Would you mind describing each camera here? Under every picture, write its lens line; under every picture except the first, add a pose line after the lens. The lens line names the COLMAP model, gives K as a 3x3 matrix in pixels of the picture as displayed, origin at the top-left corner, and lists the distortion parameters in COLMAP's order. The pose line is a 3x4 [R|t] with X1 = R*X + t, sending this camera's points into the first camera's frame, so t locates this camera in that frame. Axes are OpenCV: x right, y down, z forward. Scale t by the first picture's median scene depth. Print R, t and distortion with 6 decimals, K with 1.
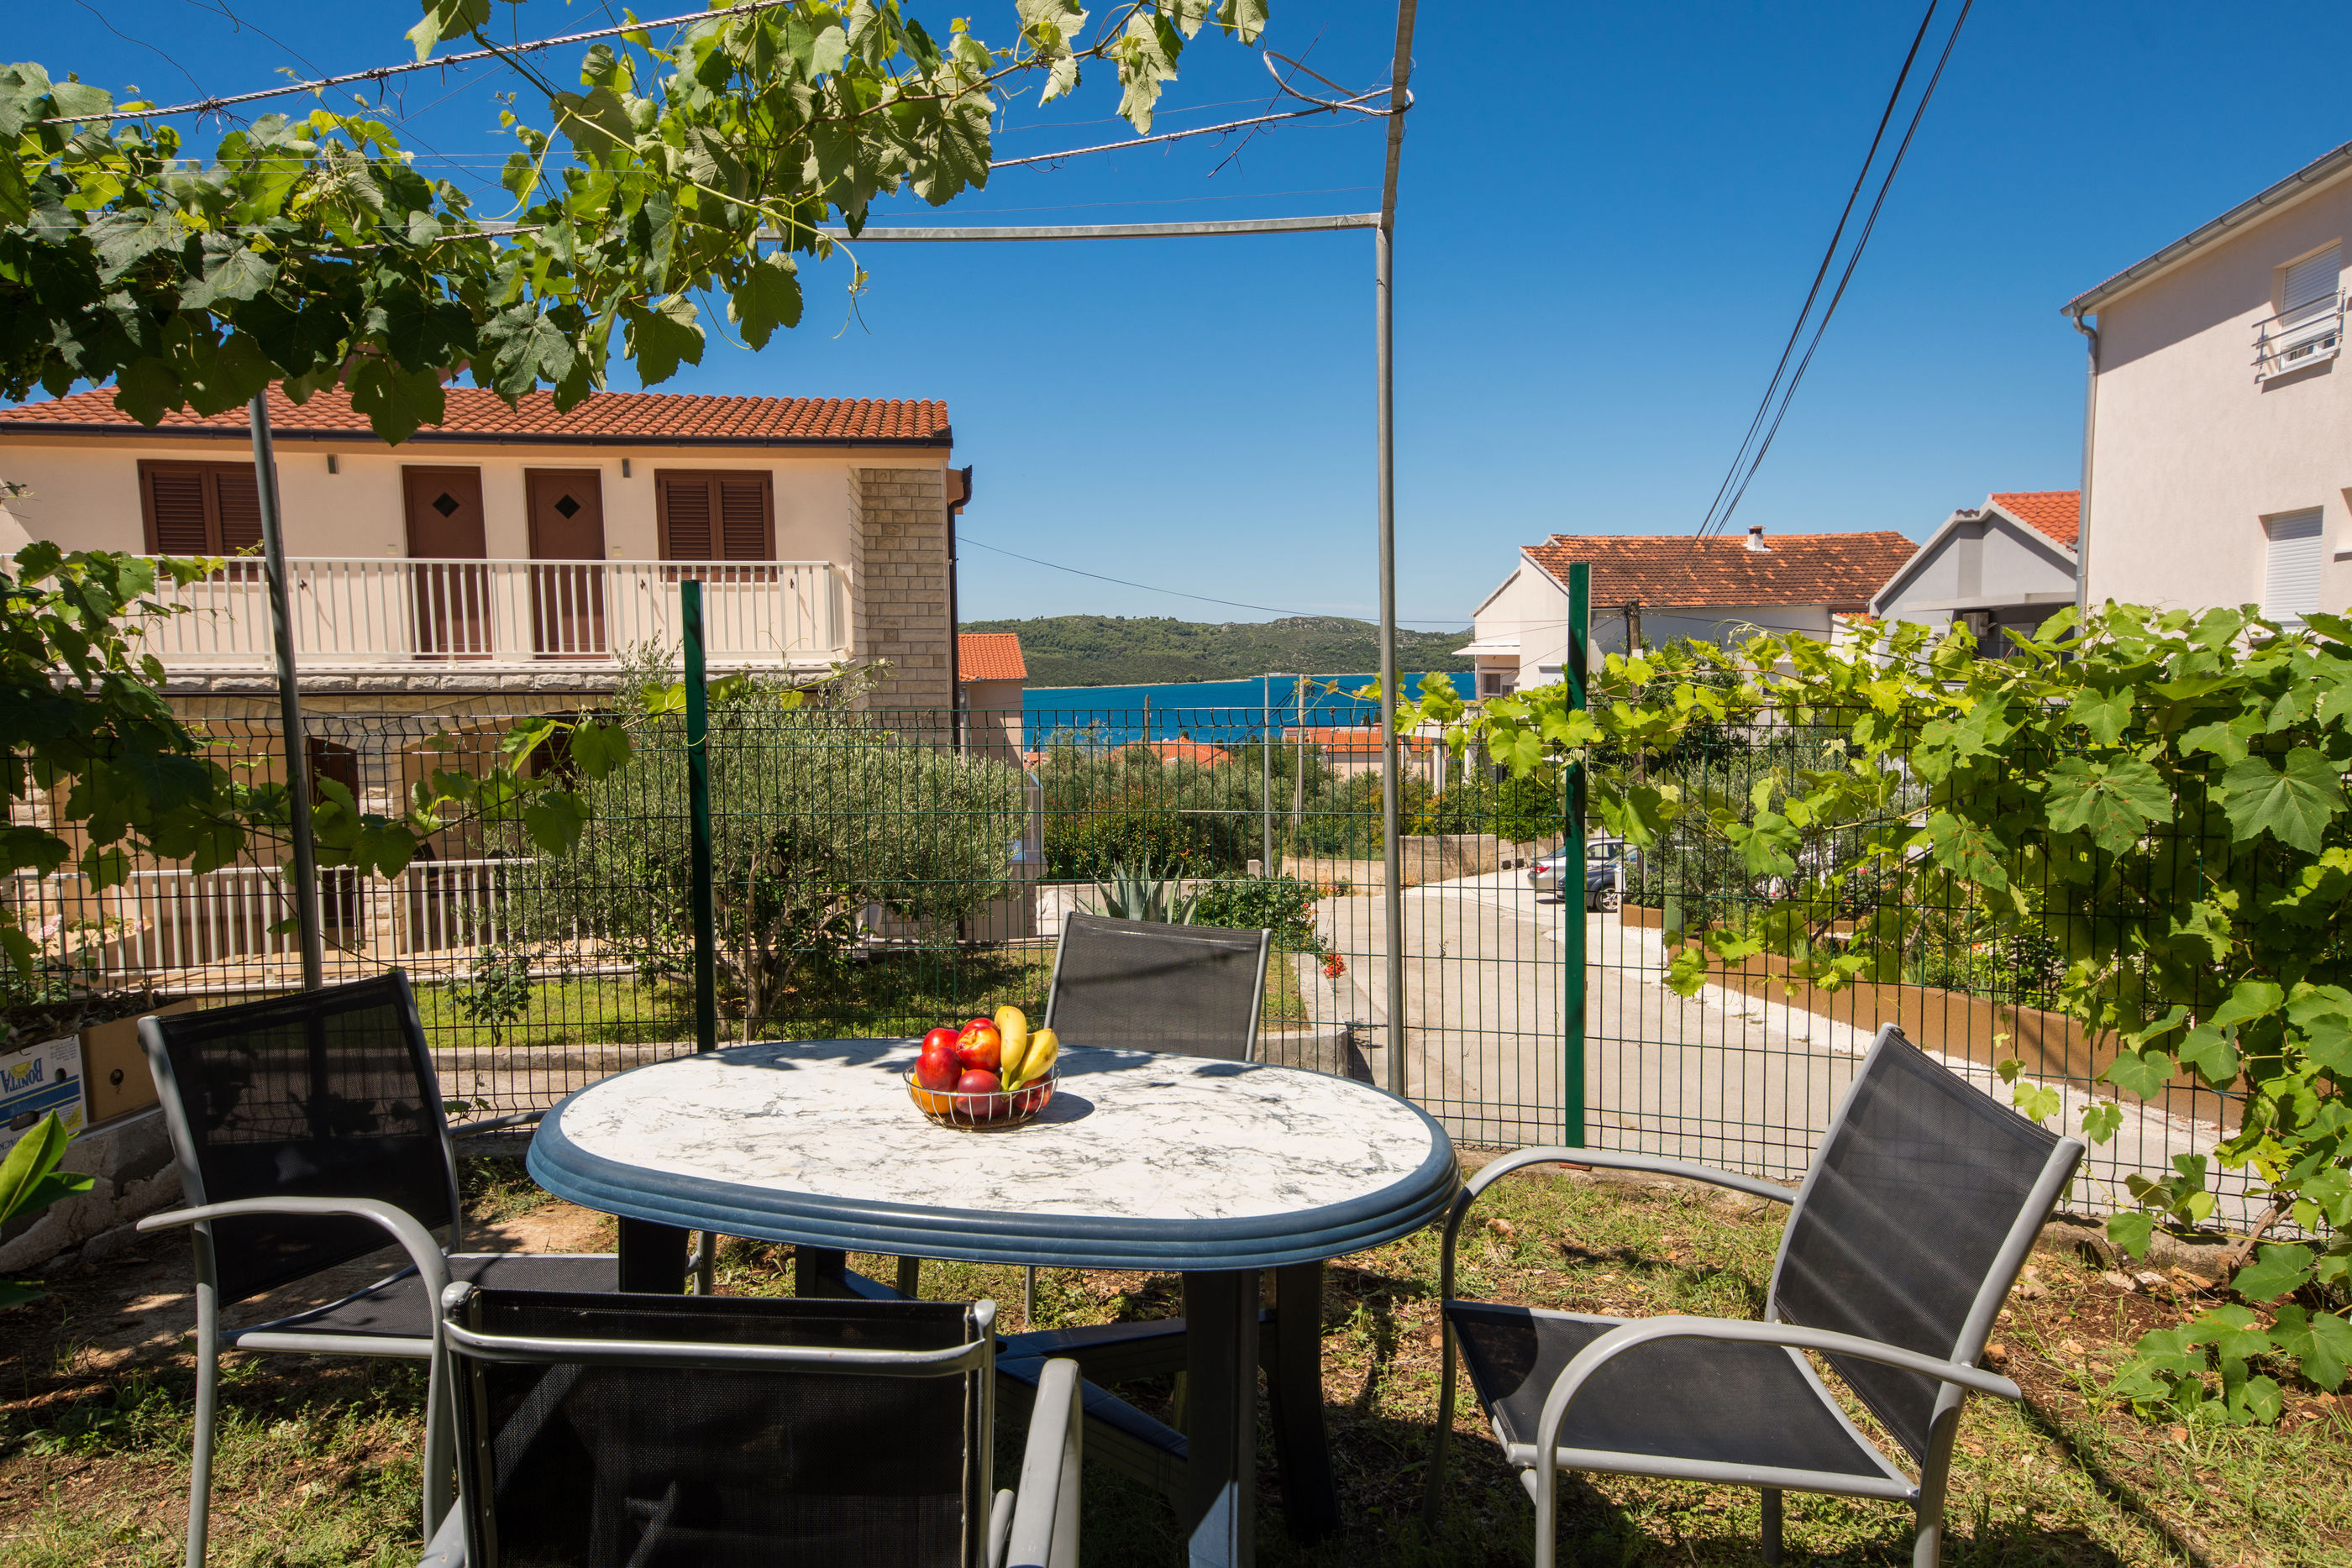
lens RADIAL K [[1657.3, 0, 1172.7], [0, 1657.3, 792.2], [0, 0, 1]] dist [0.115674, -0.005964]
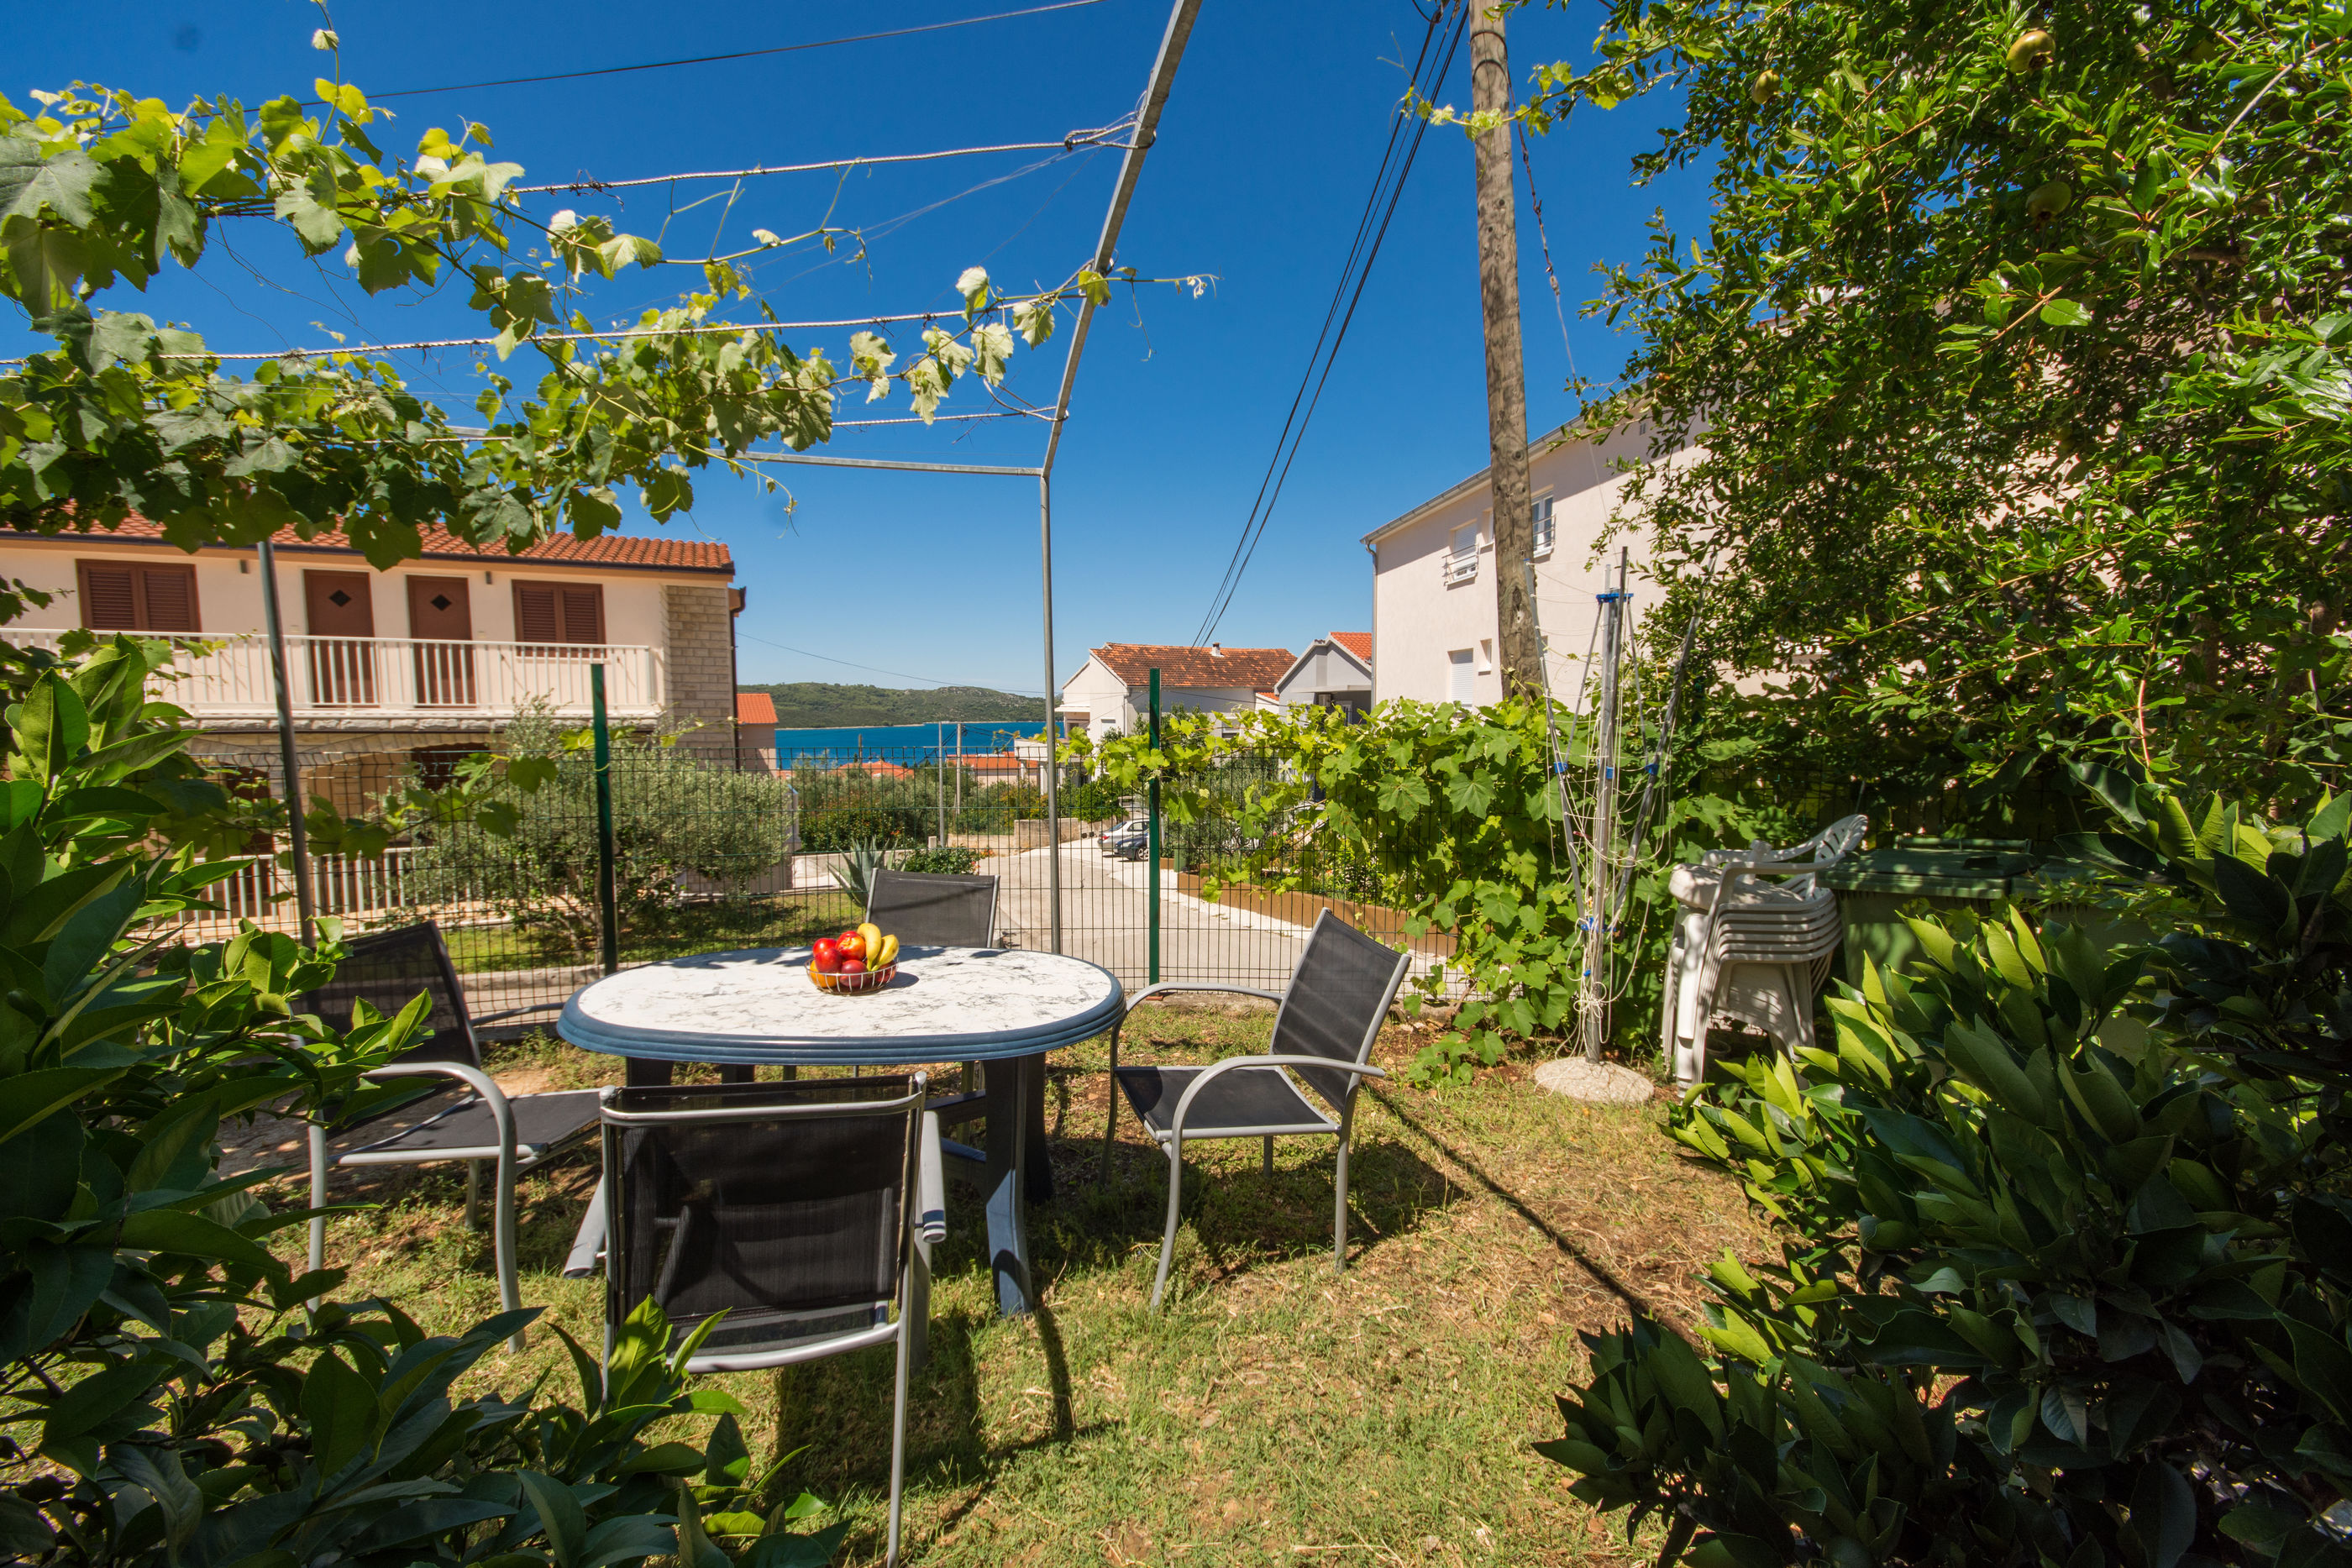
lens RADIAL K [[1026.4, 0, 1176.2], [0, 1026.4, 793.3], [0, 0, 1]] dist [0.005430, -0.000017]
pose [[0.952554, -0.012023, 0.304131, -0.081206], [0.011764, 0.999927, 0.002684, -0.003601], [-0.304141, 0.001021, 0.952627, -0.079785]]
